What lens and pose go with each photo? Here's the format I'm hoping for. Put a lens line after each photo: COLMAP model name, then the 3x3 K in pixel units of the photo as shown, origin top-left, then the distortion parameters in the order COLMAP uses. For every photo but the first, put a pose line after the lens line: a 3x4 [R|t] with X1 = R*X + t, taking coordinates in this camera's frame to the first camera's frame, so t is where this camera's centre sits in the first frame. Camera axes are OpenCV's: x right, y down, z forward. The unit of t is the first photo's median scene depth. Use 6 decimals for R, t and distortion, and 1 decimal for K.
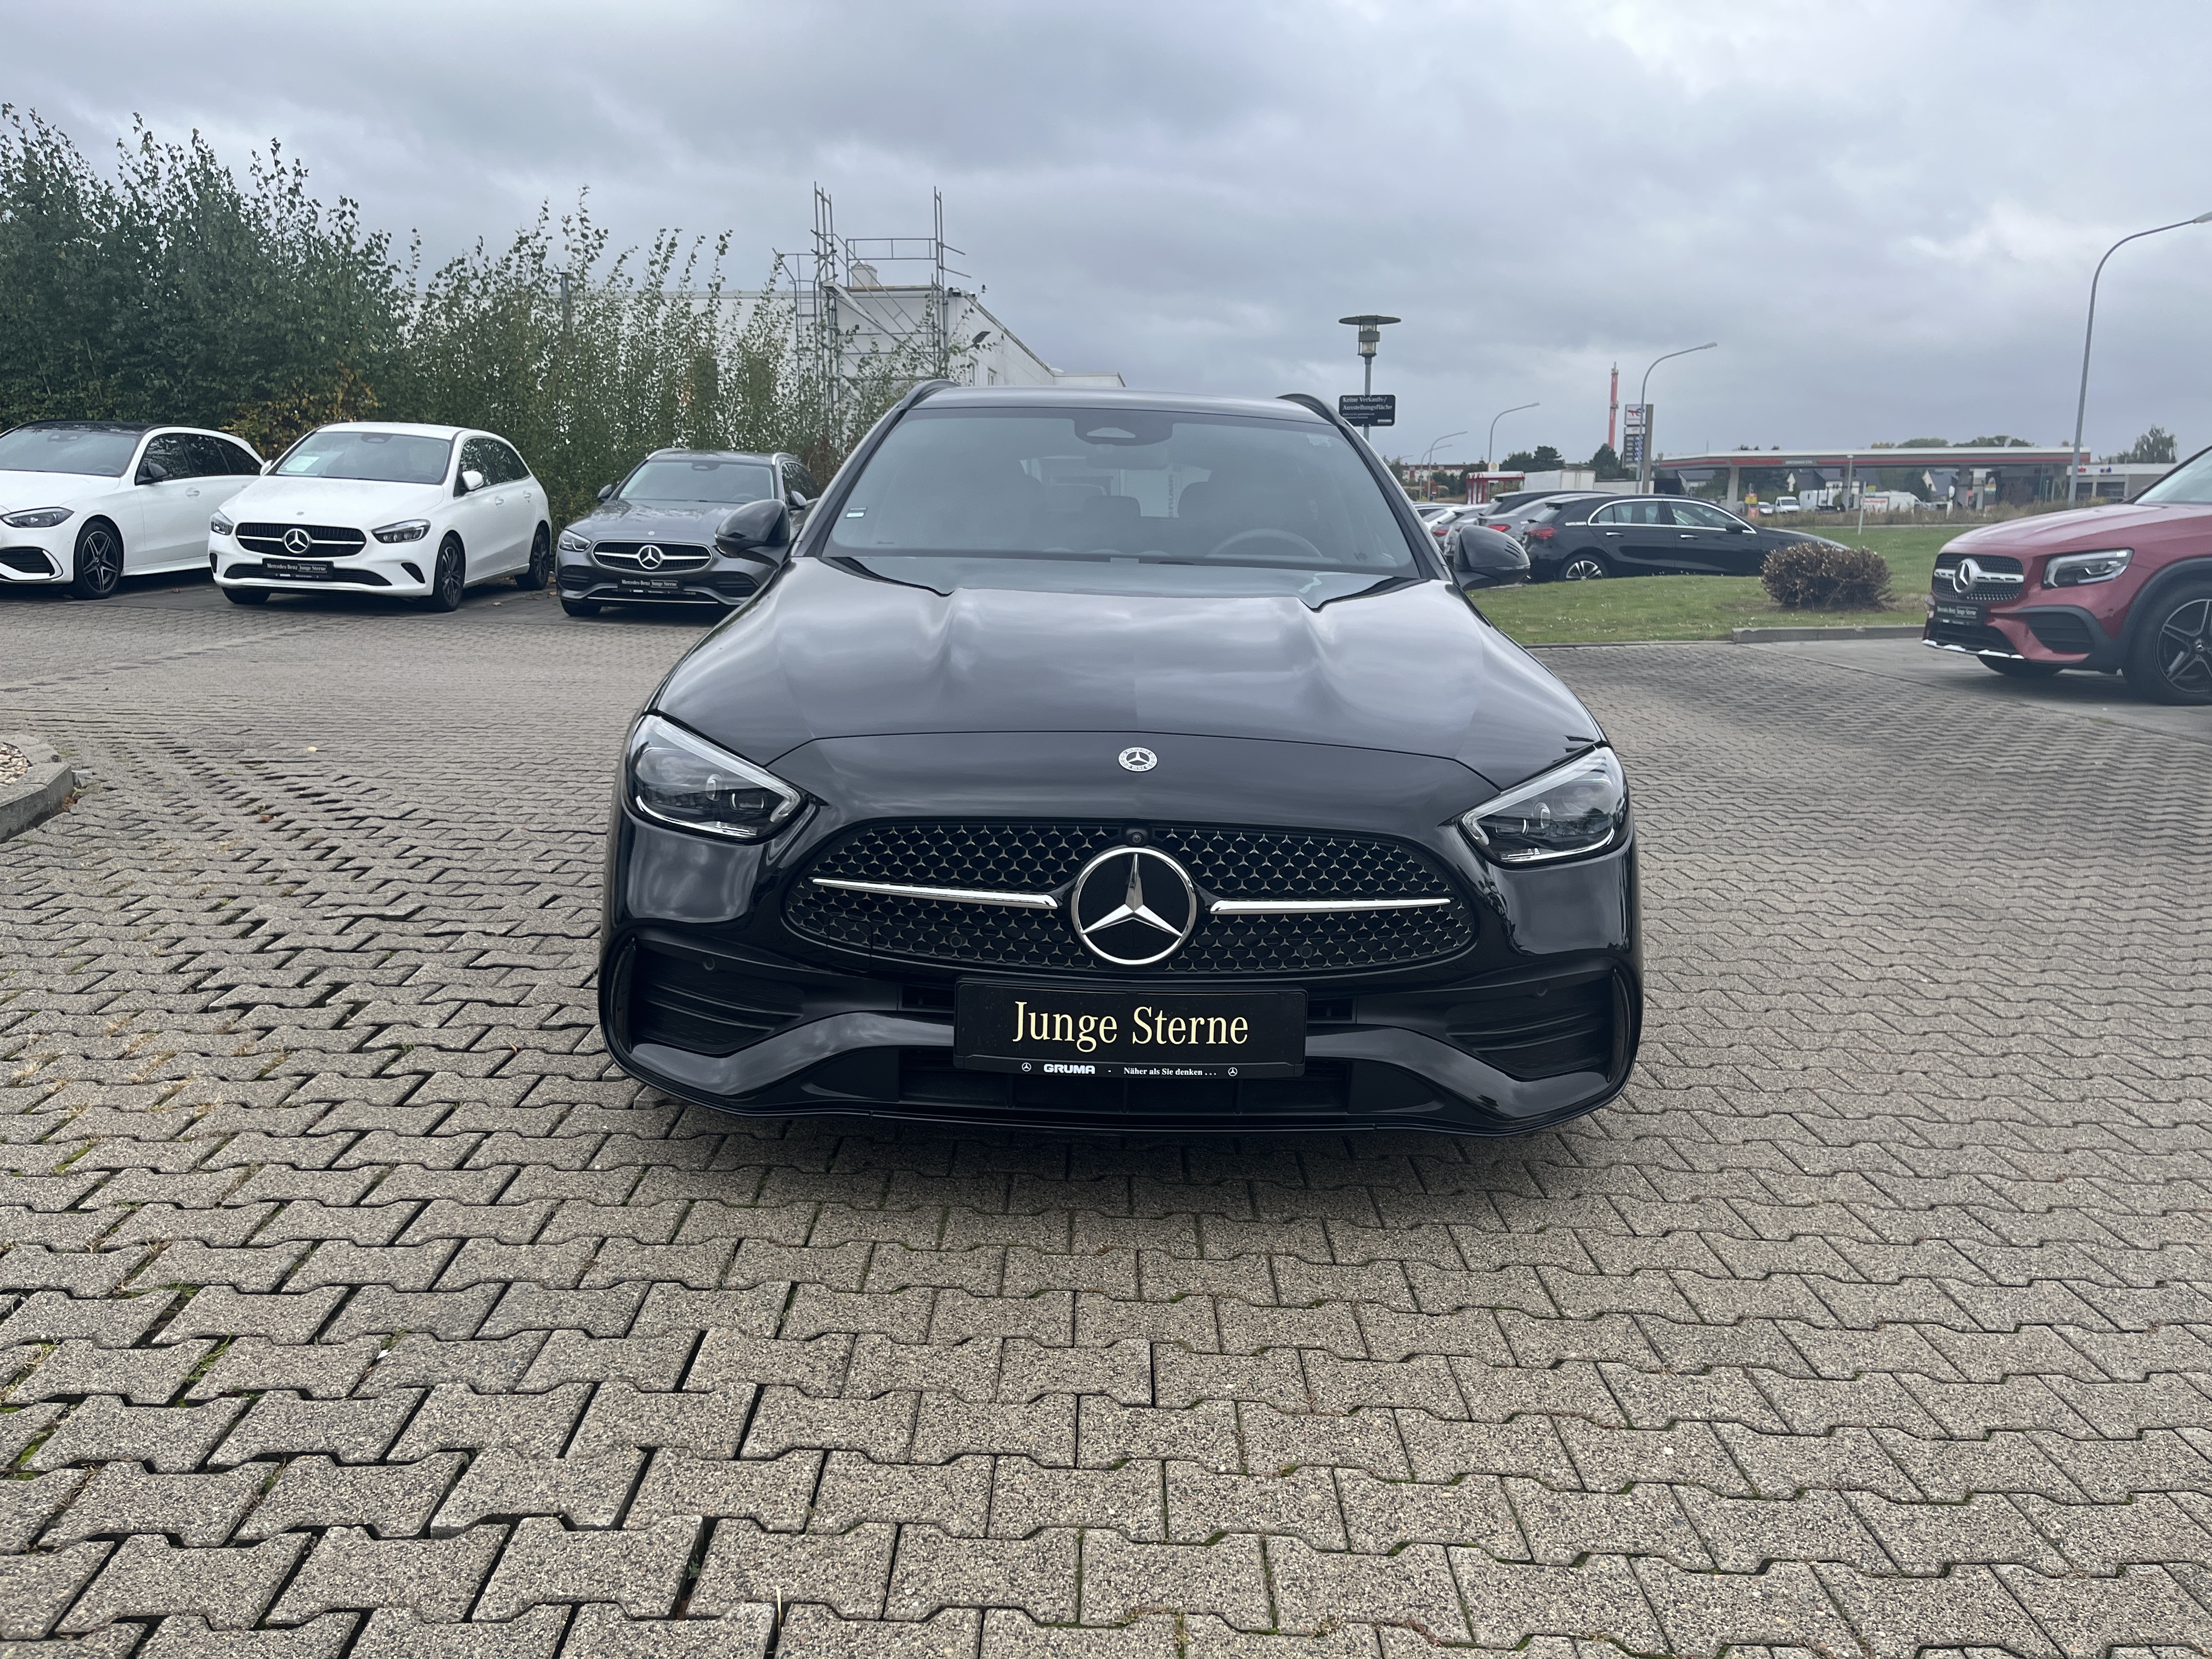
lens RADIAL K [[1661.8, 0, 1142.8], [0, 1661.8, 812.0], [0, 0, 1]] dist [0.033848, -0.032930]
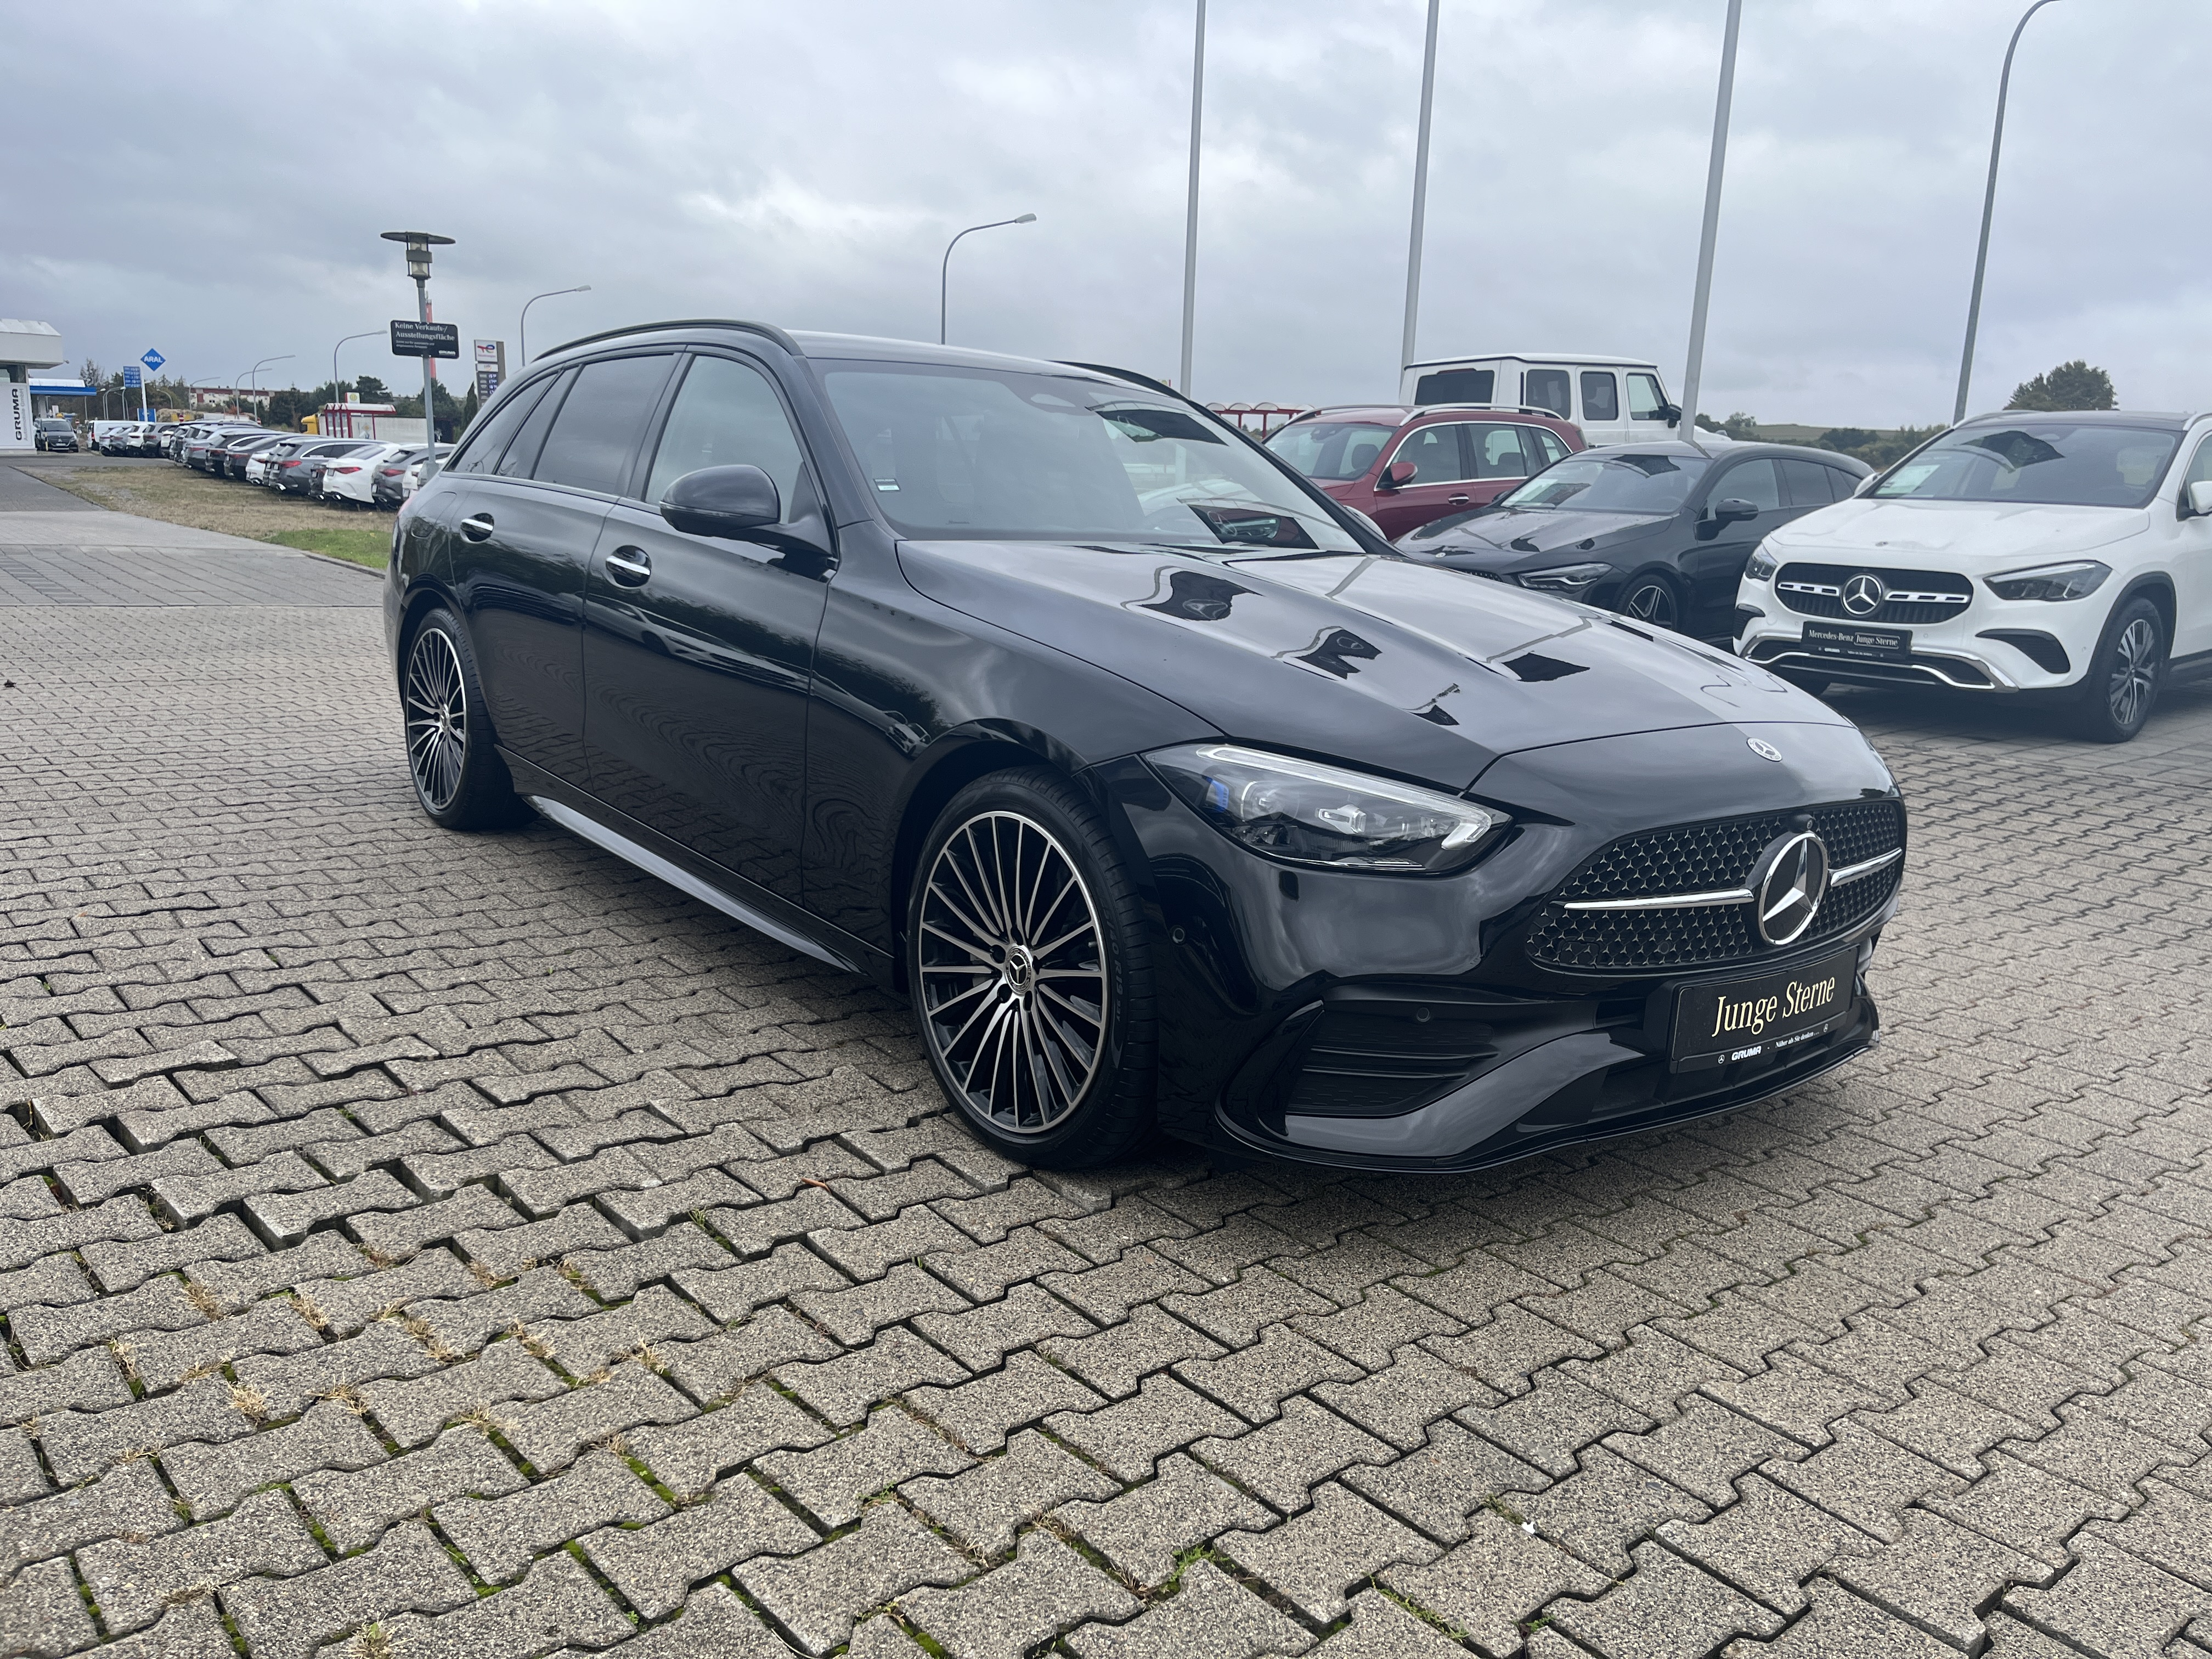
lens RADIAL K [[1661.8, 0, 1110.3], [0, 1661.8, 805.6], [0, 0, 1]] dist [0.033848, -0.032930]
pose [[0.800103, -0.100723, 0.591346, -0.735895], [0.082245, 0.994912, 0.058183, -0.070285], [-0.594198, 0.002083, 0.804316, 0.305068]]
